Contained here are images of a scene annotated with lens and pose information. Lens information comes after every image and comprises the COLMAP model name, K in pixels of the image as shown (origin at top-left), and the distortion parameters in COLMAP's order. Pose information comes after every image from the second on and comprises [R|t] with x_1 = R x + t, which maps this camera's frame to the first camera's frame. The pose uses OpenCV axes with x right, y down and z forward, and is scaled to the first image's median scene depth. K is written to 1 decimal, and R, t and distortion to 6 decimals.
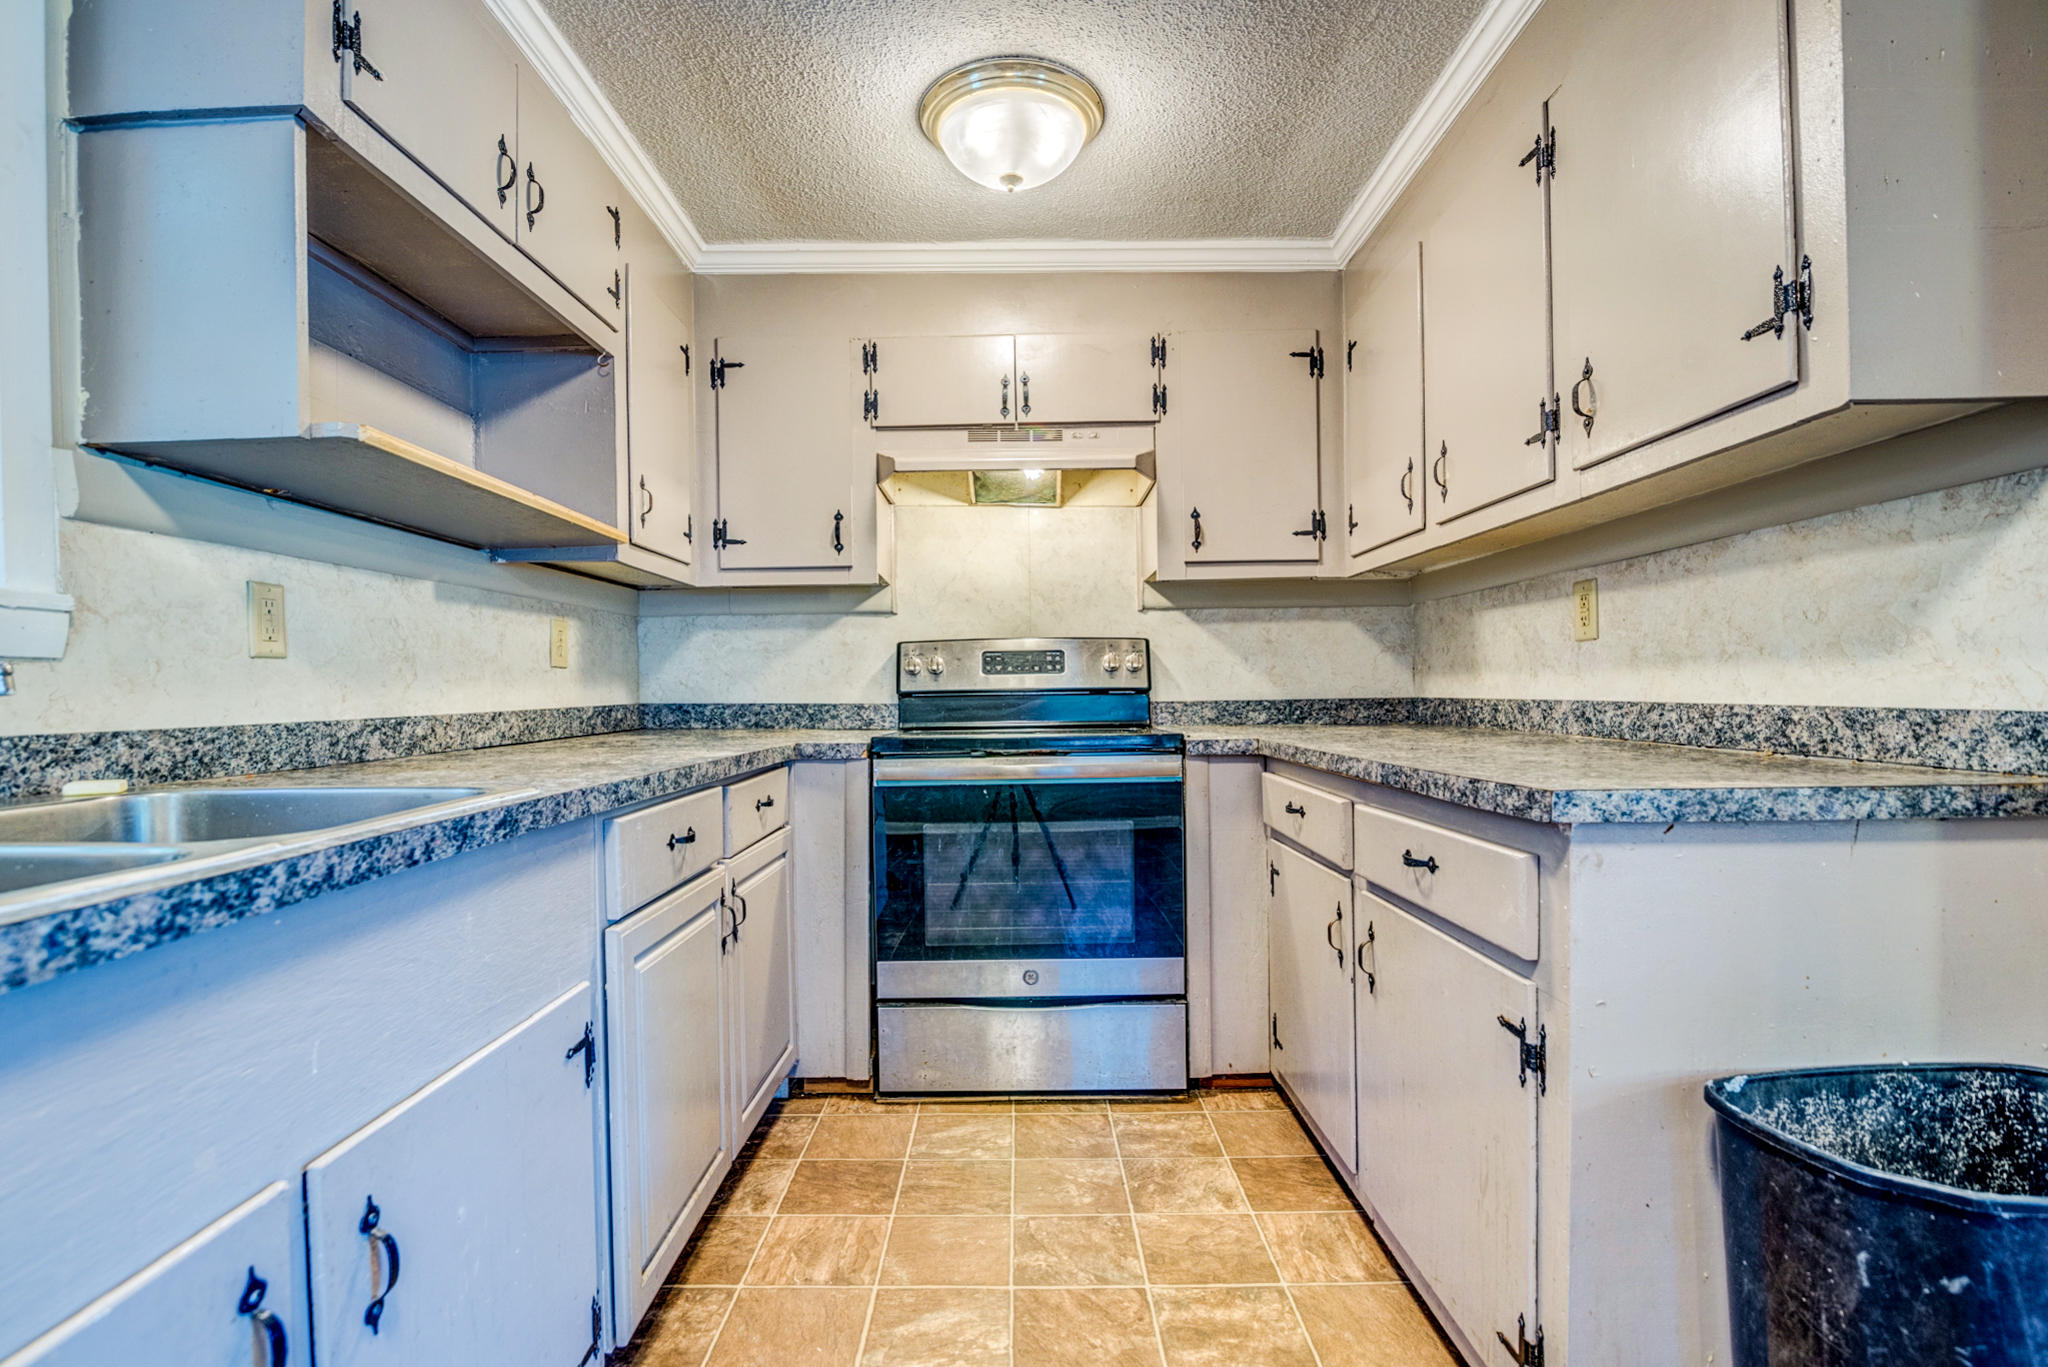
lens RADIAL K [[981.7, 0, 1014.8], [0, 981.7, 708.3], [0, 0, 1]] dist [-0.020454, 0.000858]
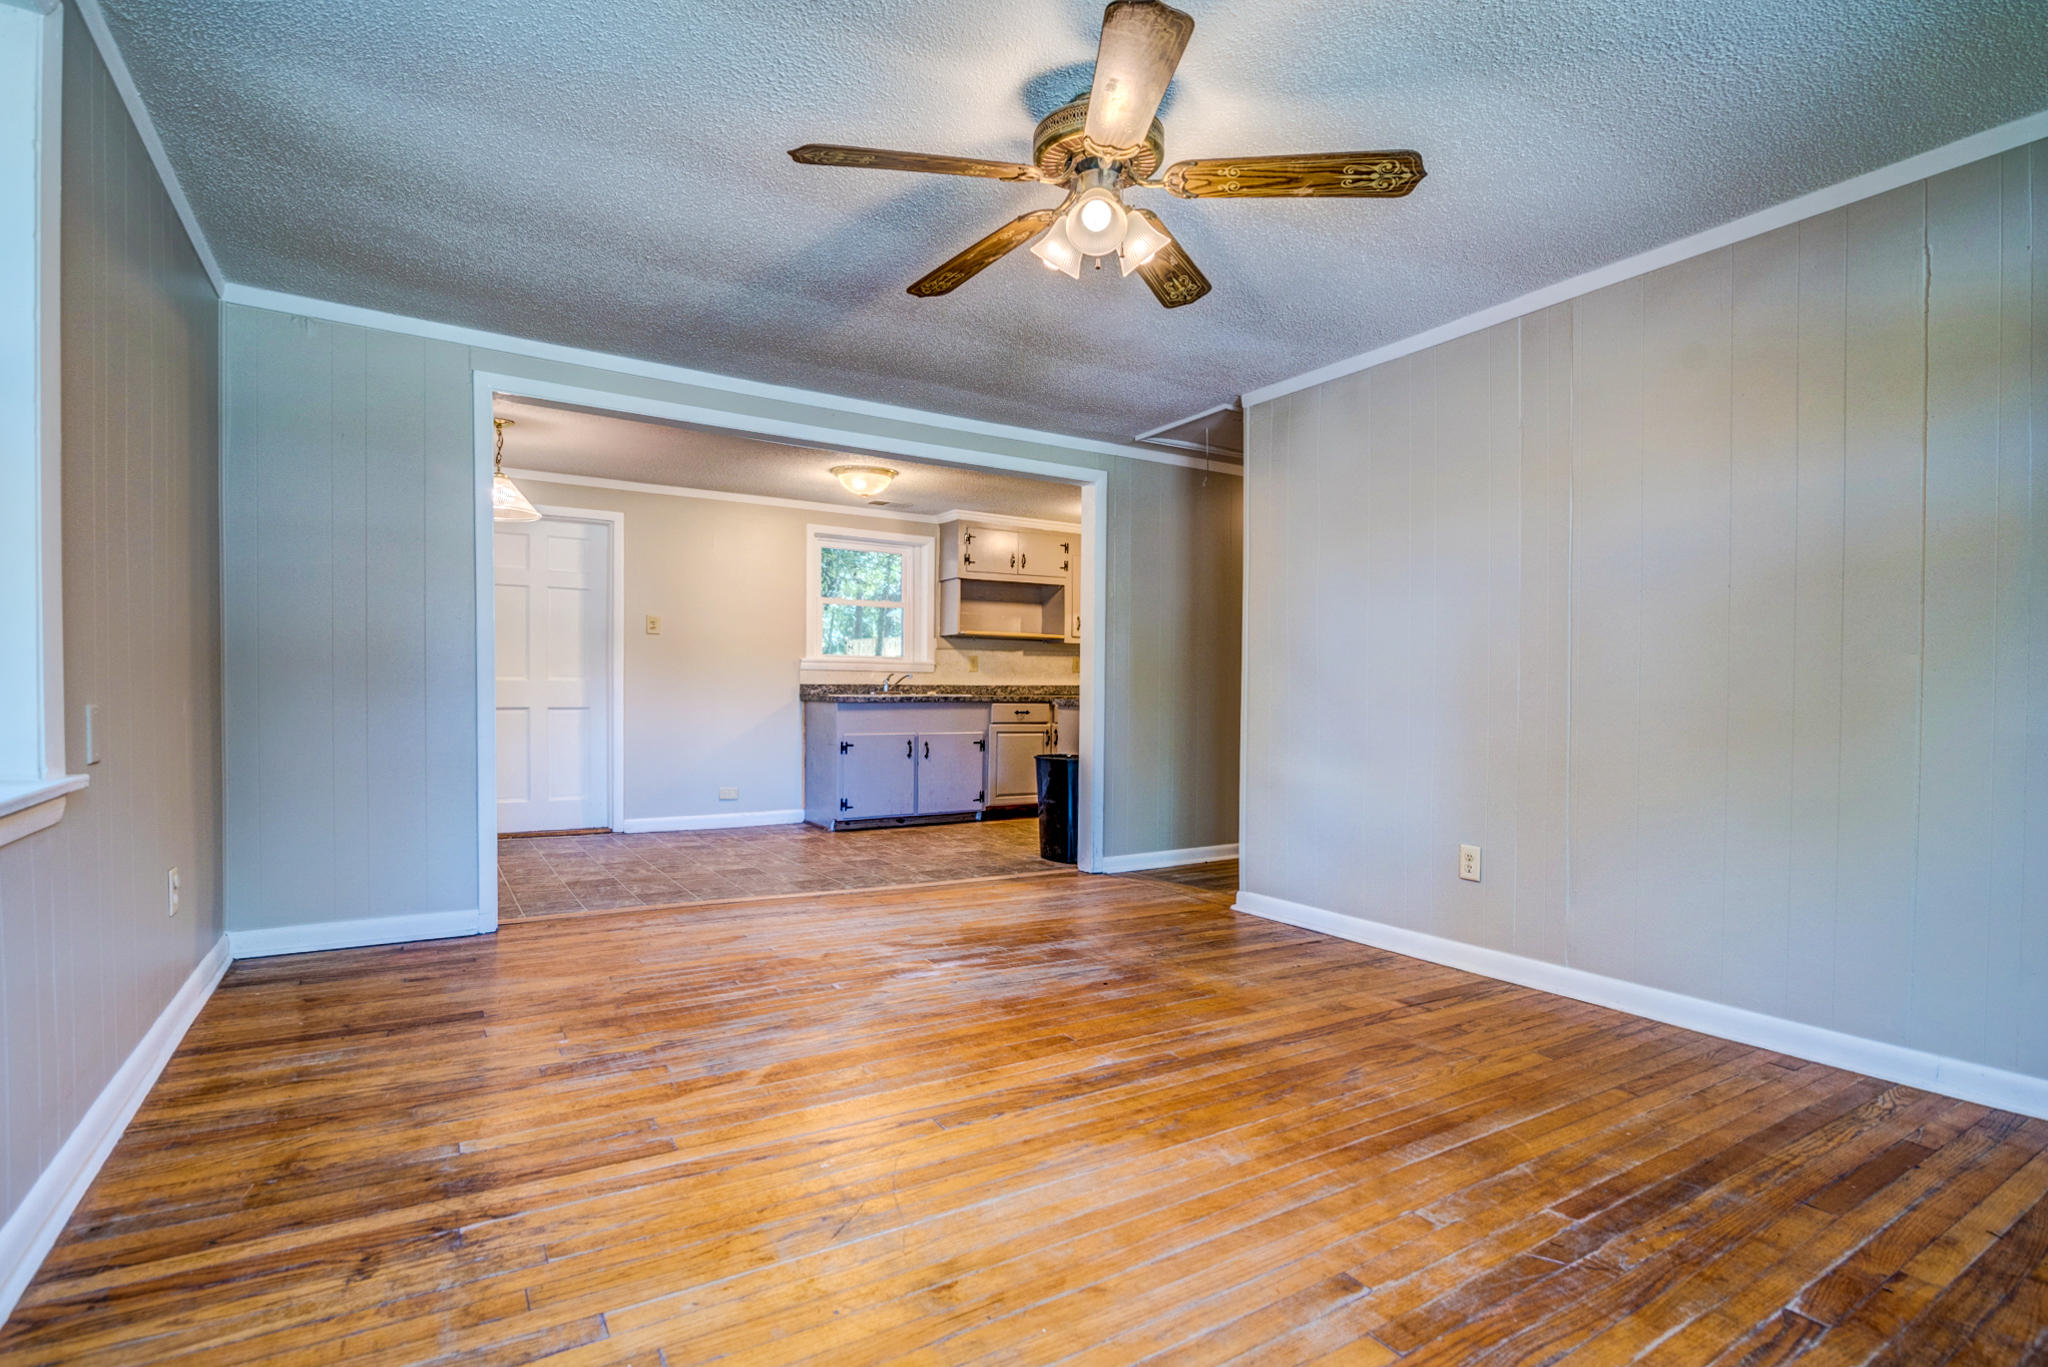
lens RADIAL K [[981.7, 0, 1016.6], [0, 981.7, 713.7], [0, 0, 1]] dist [-0.020454, 0.000858]
pose [[0.526478, 0.040494, -0.849224, 2.040033], [-0.031755, 0.999105, 0.027954, 0.008380], [0.849595, 0.012249, 0.527293, -0.824680]]
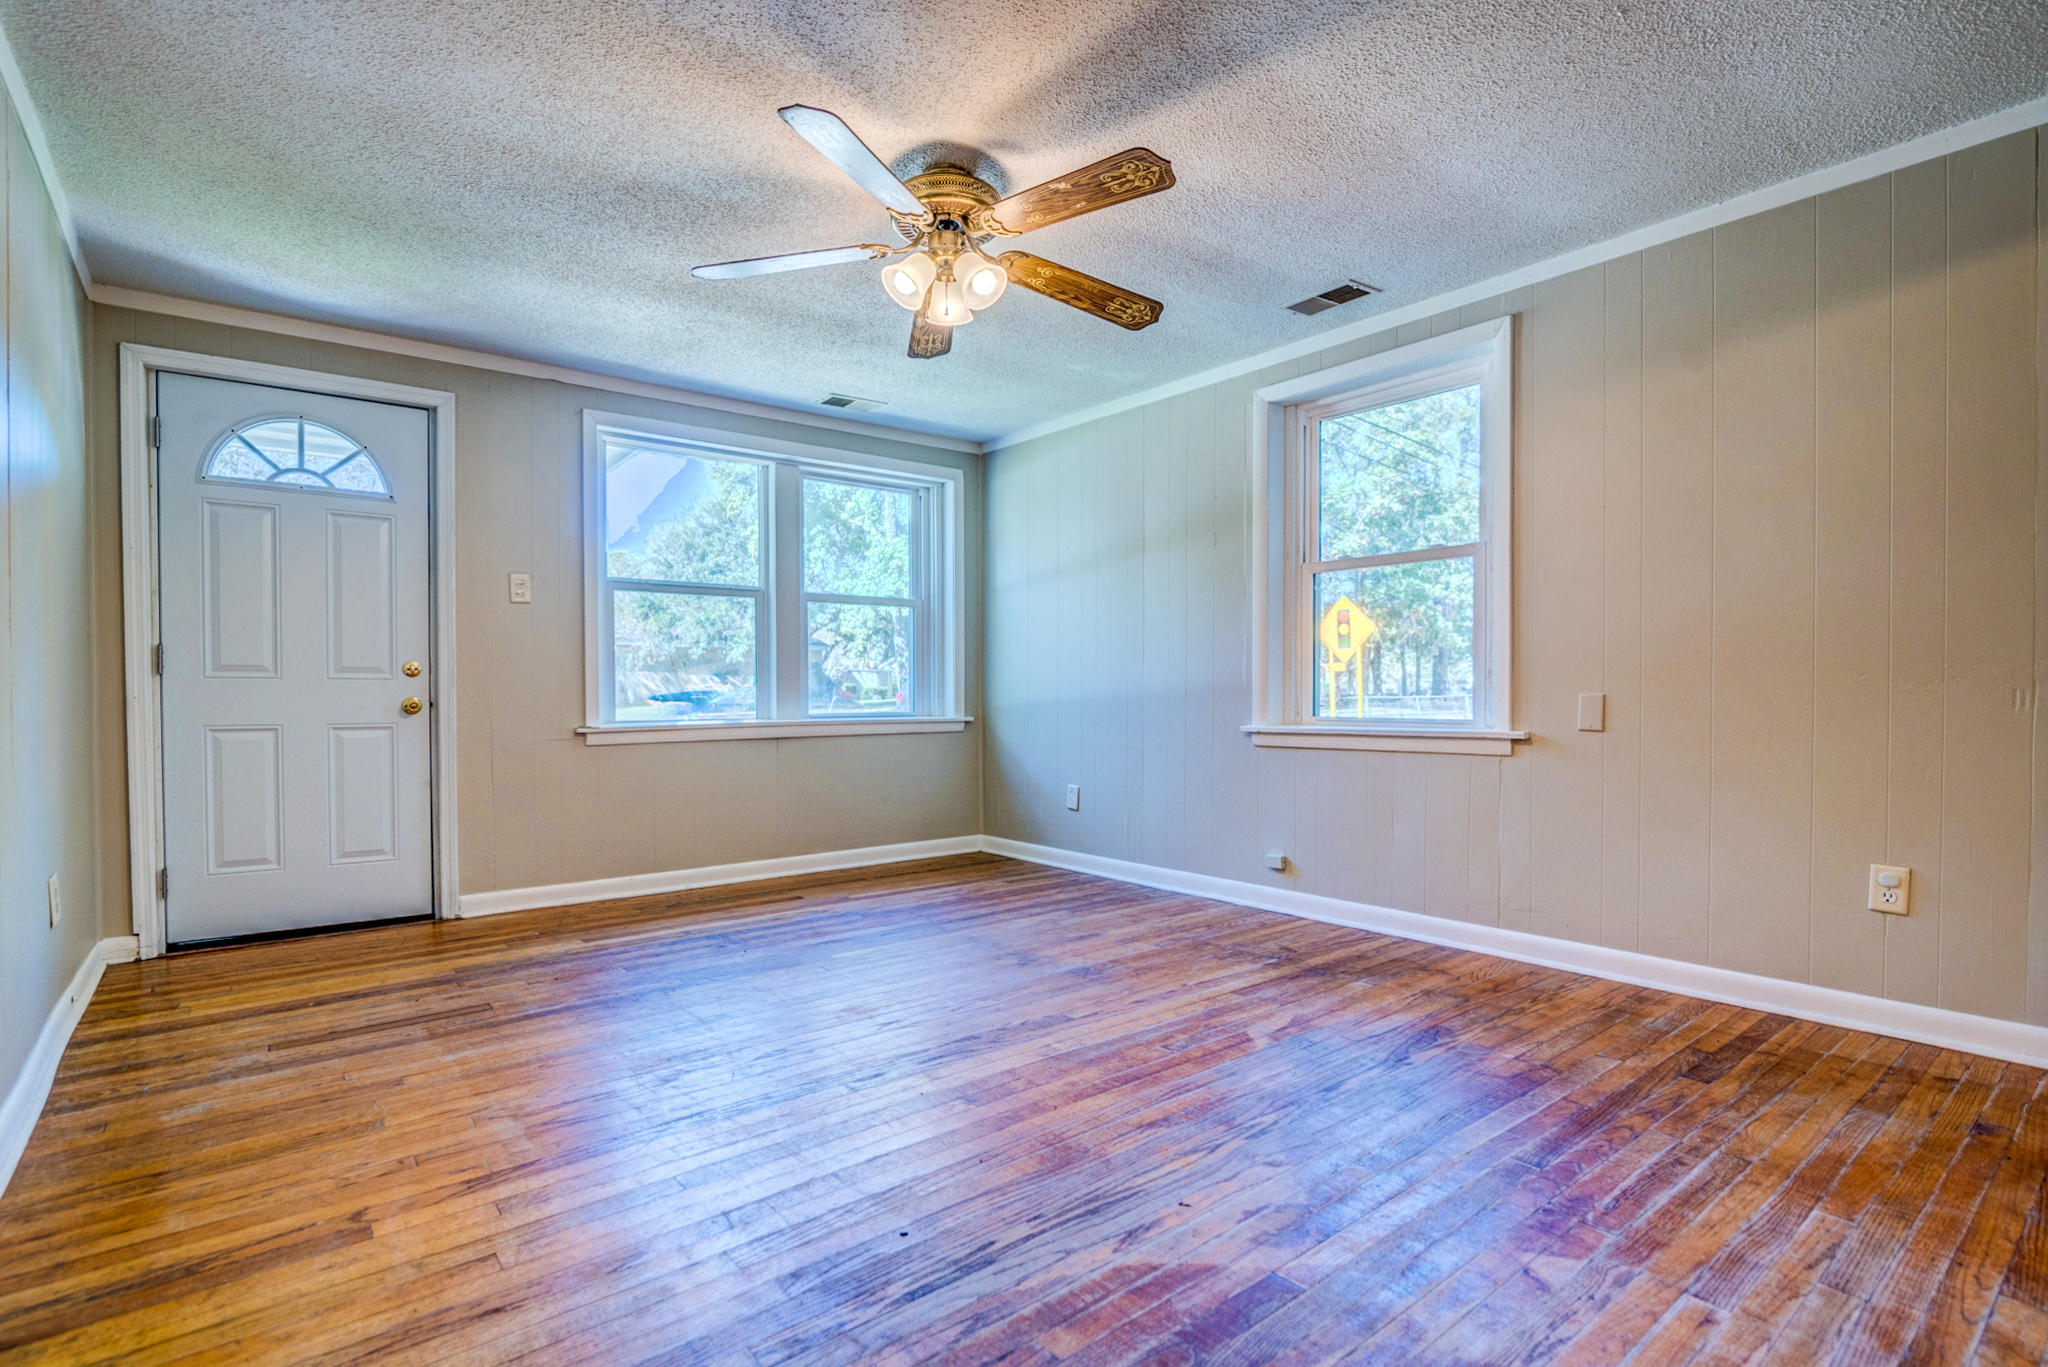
lens RADIAL K [[981.7, 0, 1012.1], [0, 981.7, 714.9], [0, 0, 1]] dist [-0.020454, 0.000858]
pose [[-0.619125, 0.001811, 0.785291, 0.623848], [0.027809, 0.999421, 0.019620, 0.027408], [-0.784800, 0.033985, -0.618816, 0.179083]]
